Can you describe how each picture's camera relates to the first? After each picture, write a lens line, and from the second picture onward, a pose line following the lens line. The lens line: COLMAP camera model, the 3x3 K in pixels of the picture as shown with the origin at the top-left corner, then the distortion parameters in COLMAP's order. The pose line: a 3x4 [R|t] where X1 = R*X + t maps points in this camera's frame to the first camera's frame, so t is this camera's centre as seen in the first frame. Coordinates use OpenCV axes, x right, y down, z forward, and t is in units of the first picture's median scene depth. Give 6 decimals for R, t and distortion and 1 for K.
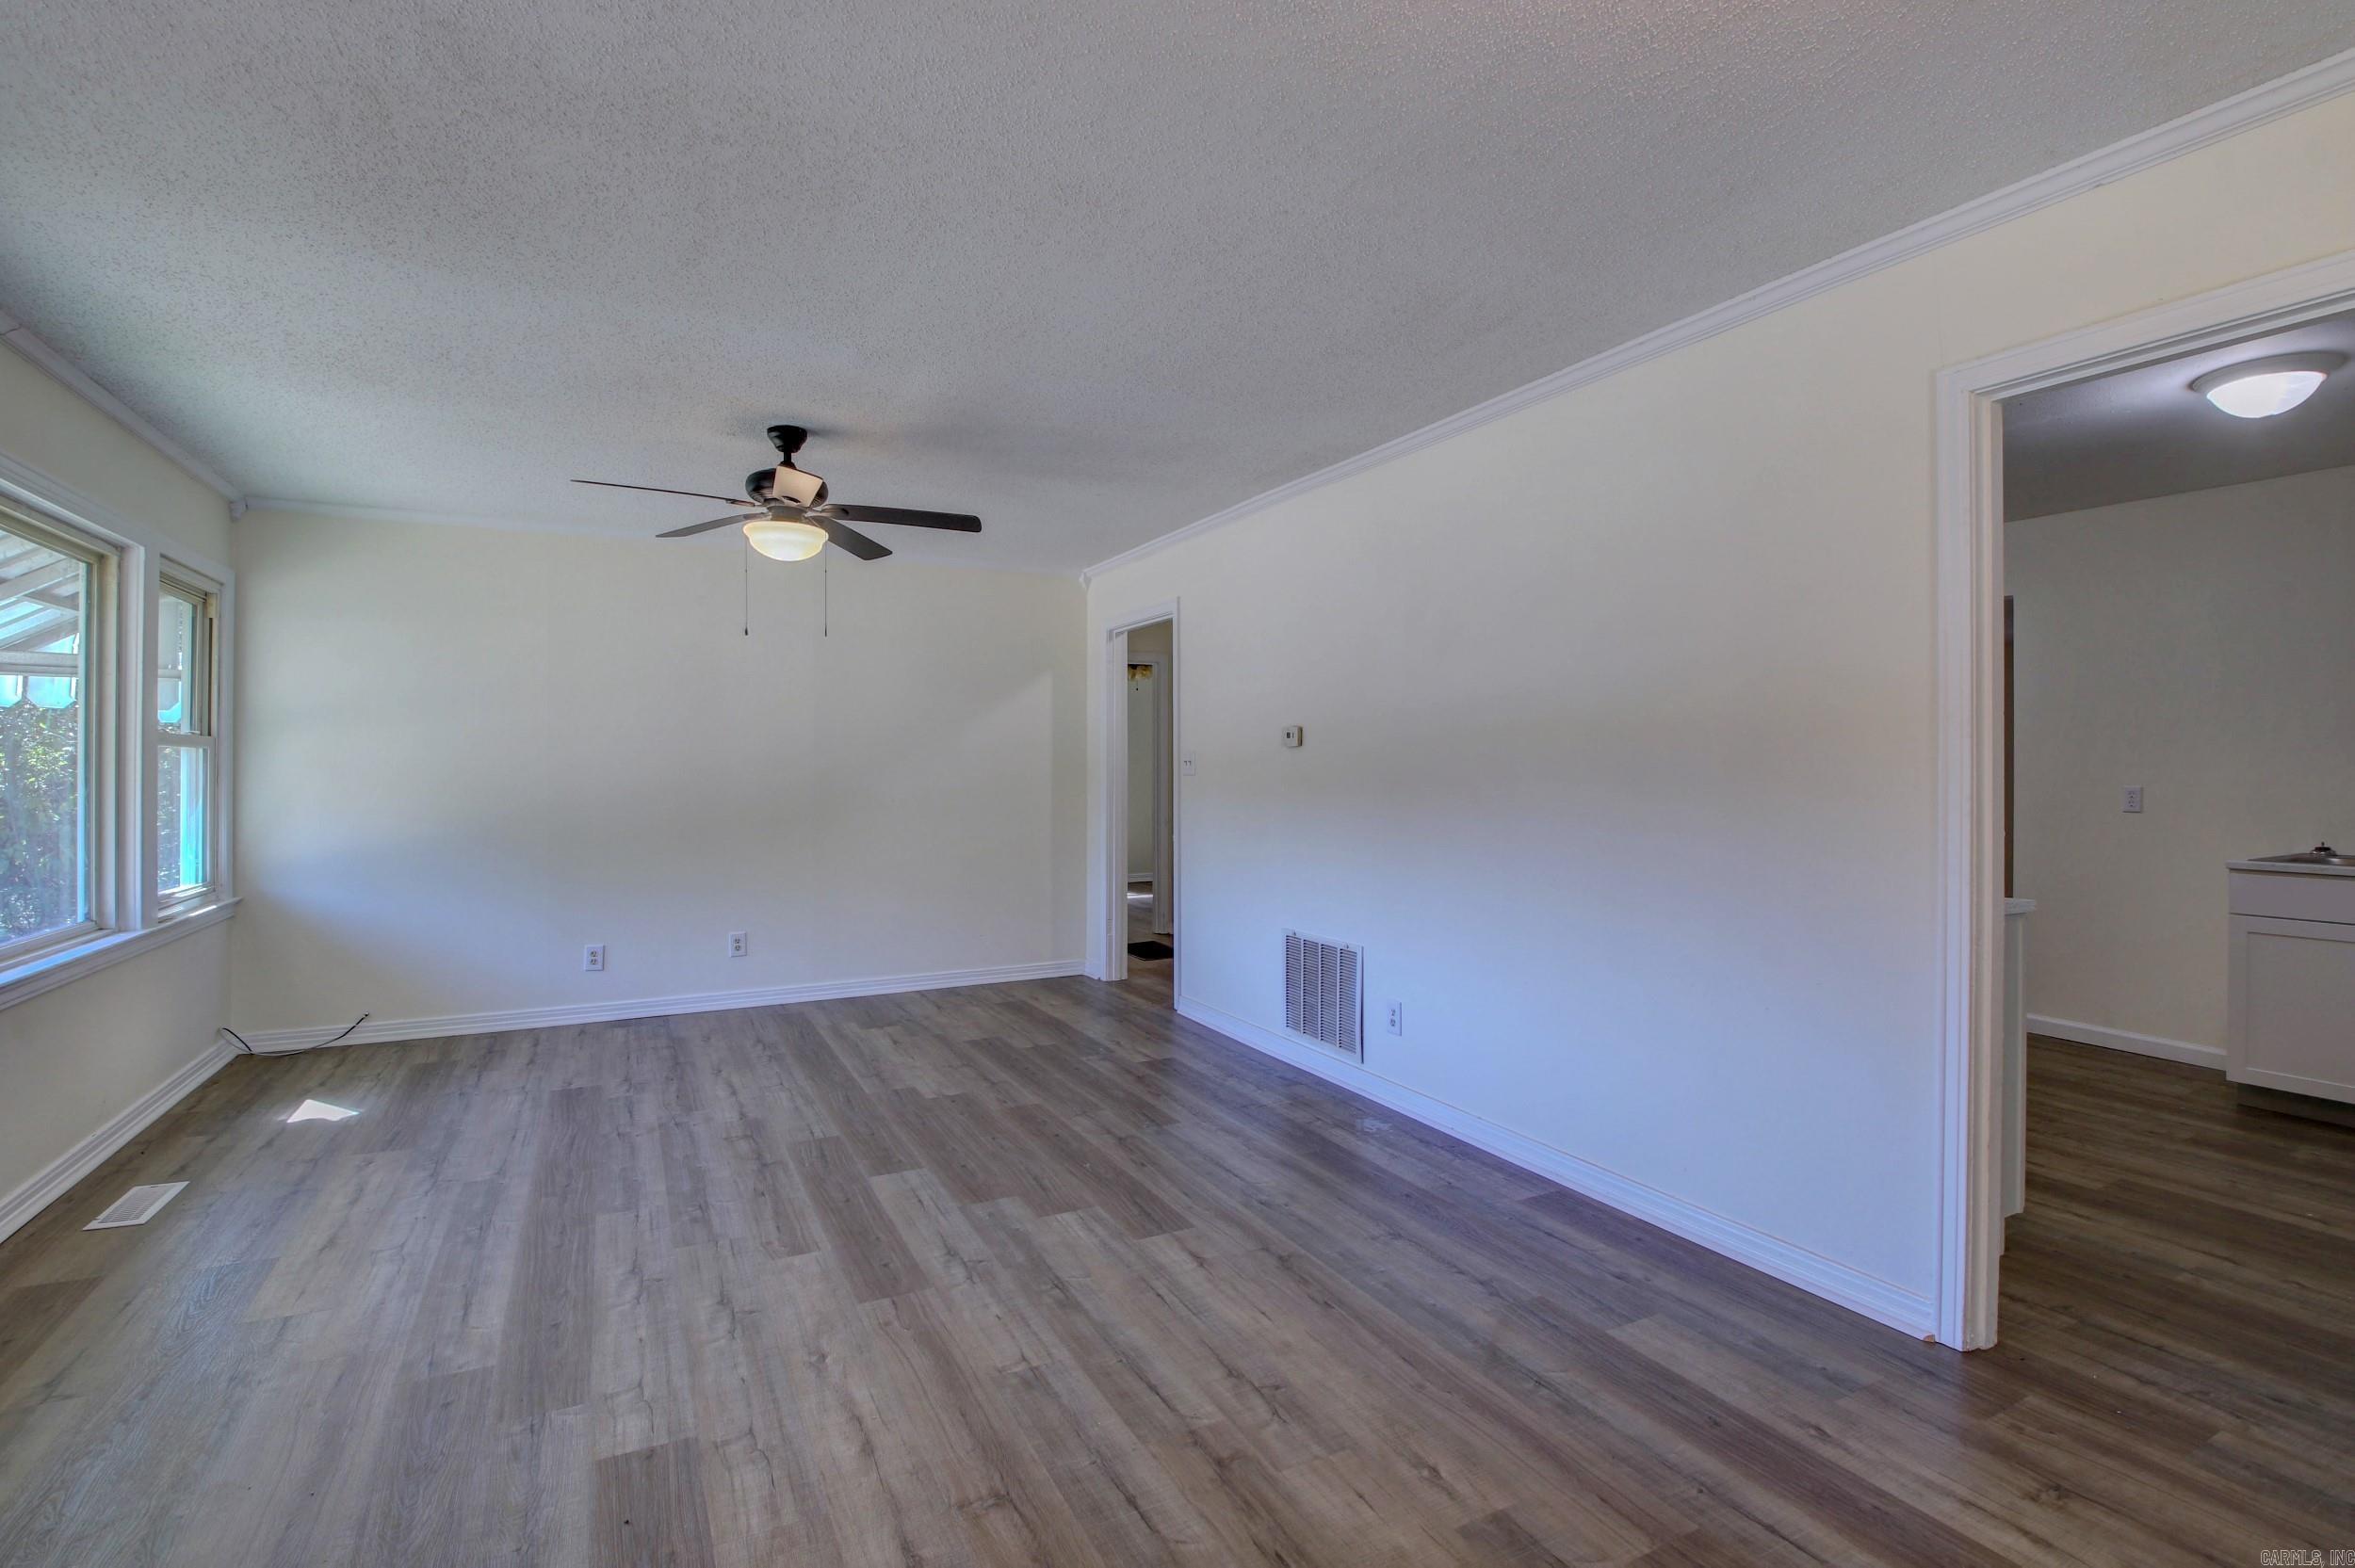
lens RADIAL K [[1086.1, 0, 1180.2], [0, 1086.1, 772.2], [0, 0, 1]] dist [0.001198, -0.010260]
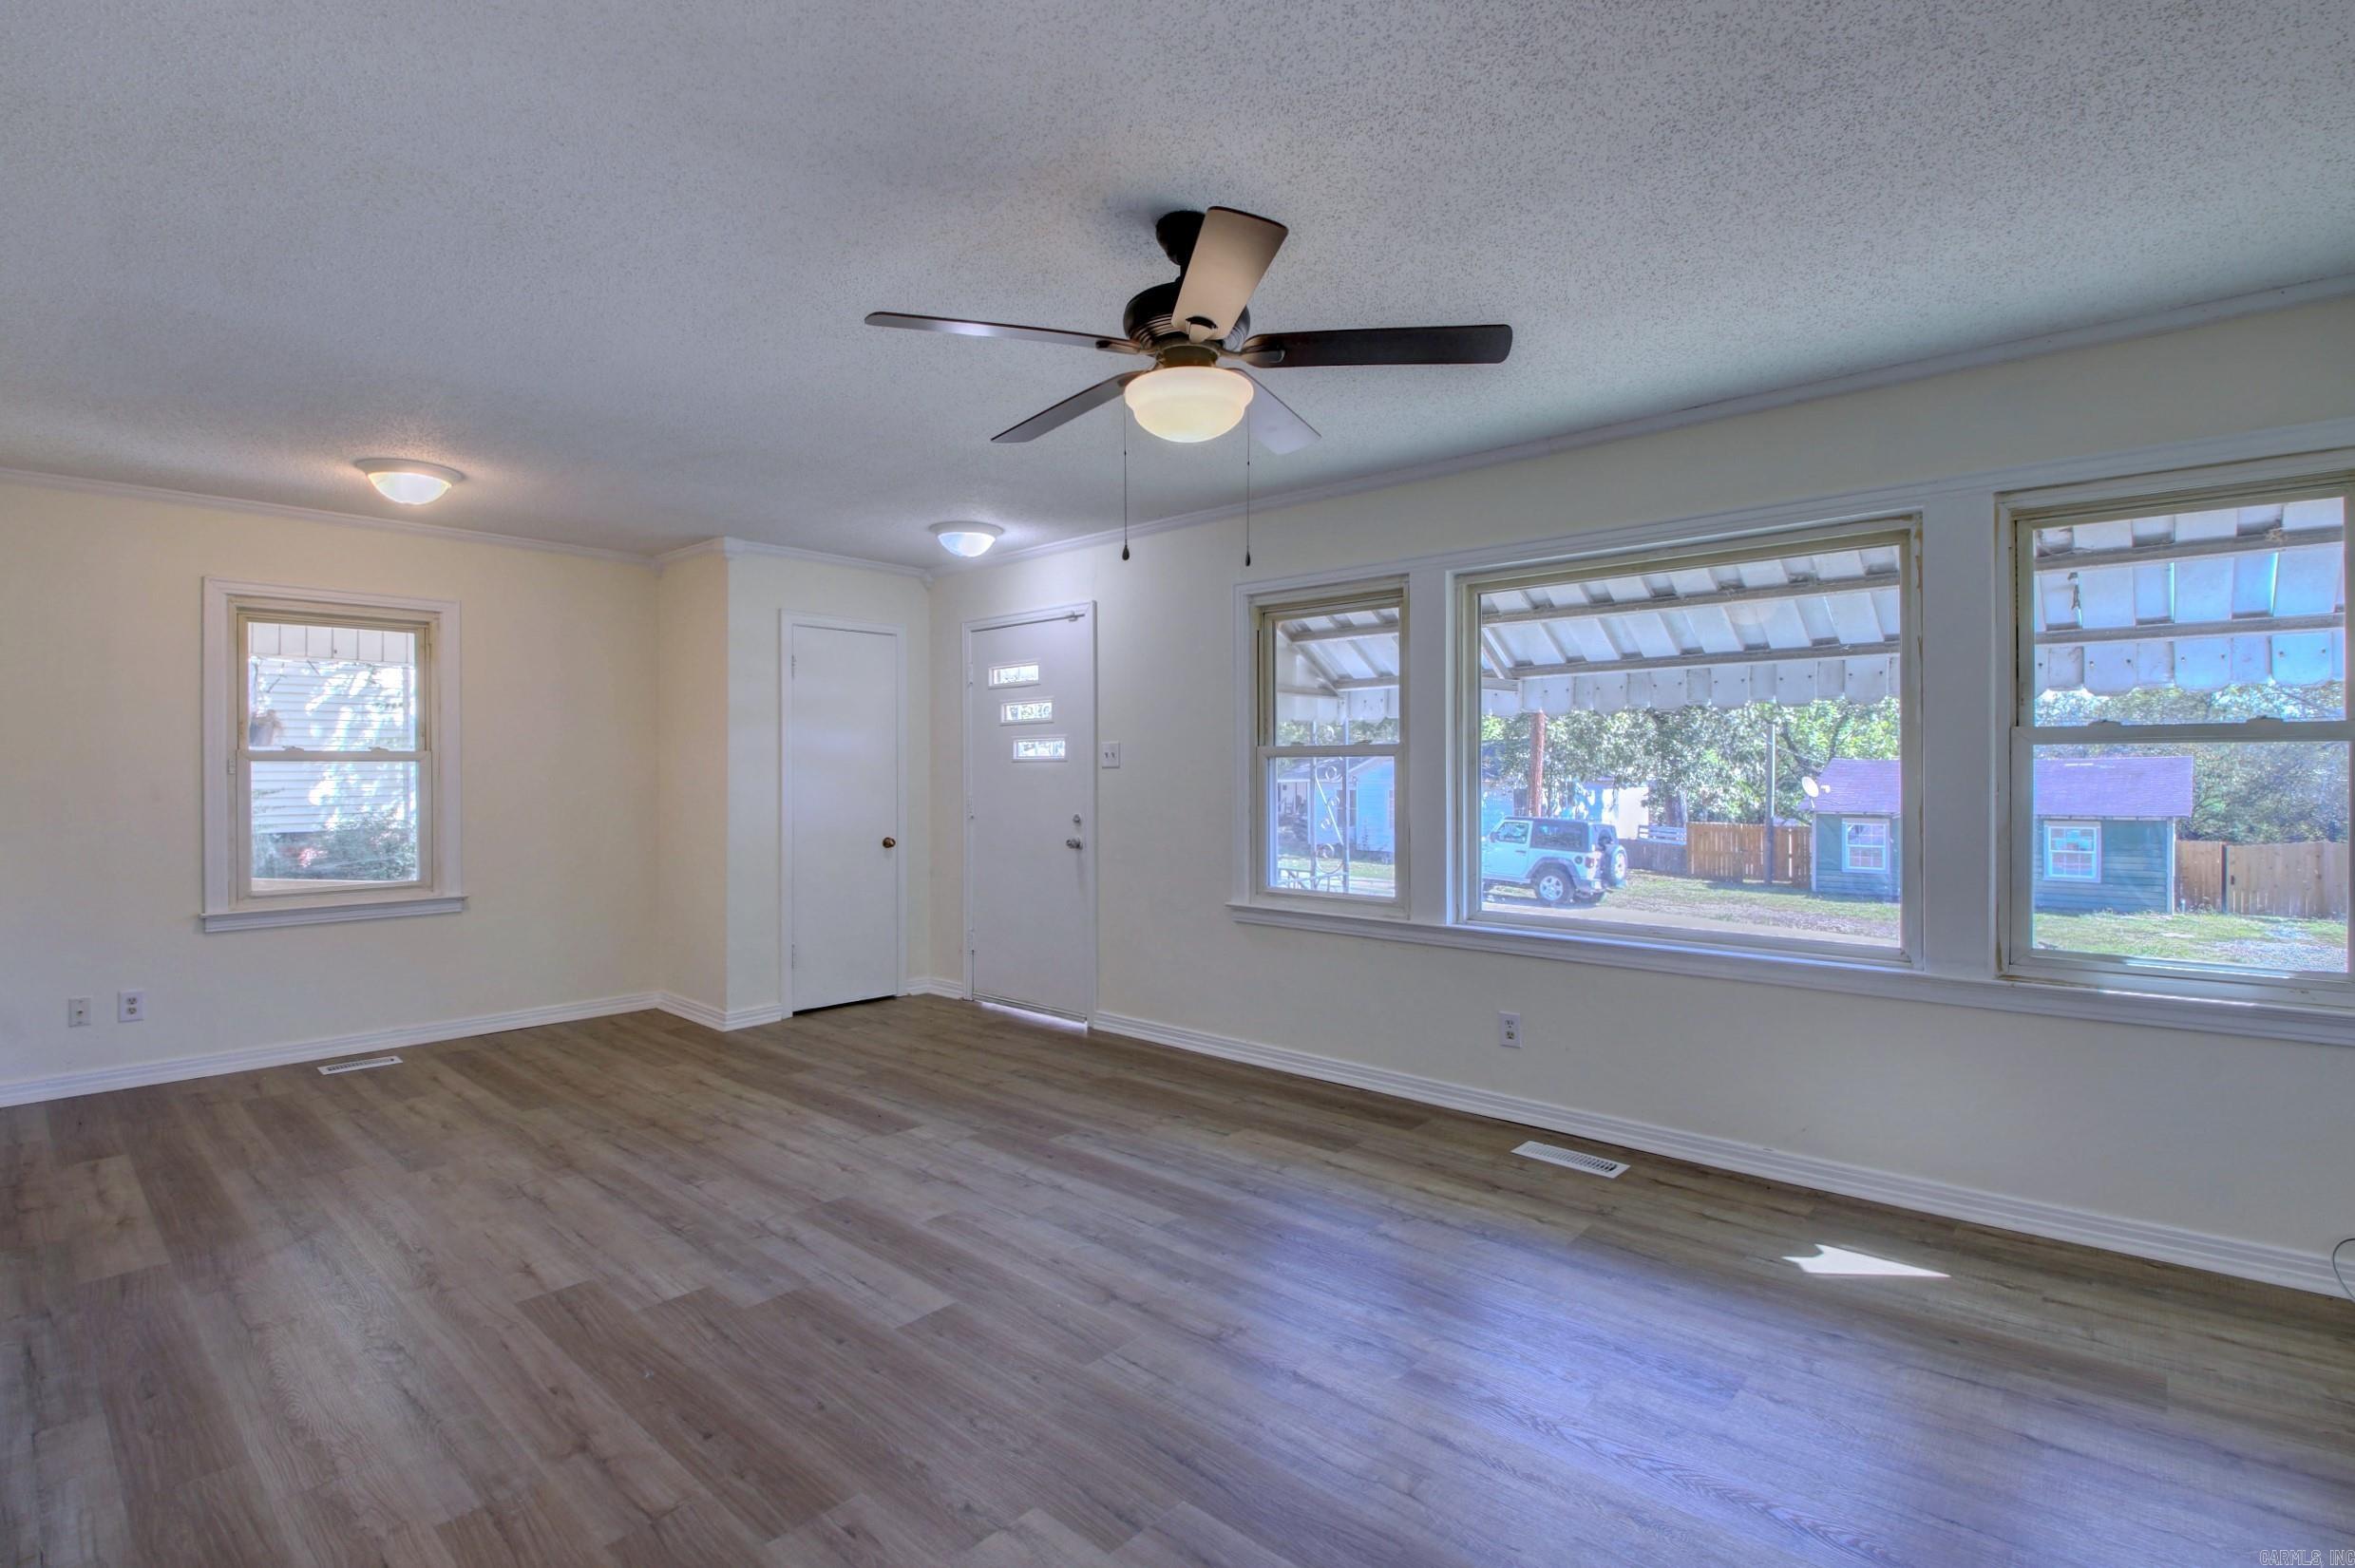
lens RADIAL K [[1114.0, 0, 1170.3], [0, 1114.0, 770.2], [0, 0, 1]] dist [0.000445, -0.014600]
pose [[-0.940125, 0.004084, -0.340806, -0.185858], [0.003279, 0.999990, 0.002939, -0.011778], [0.340814, 0.001646, -0.940129, 2.083888]]
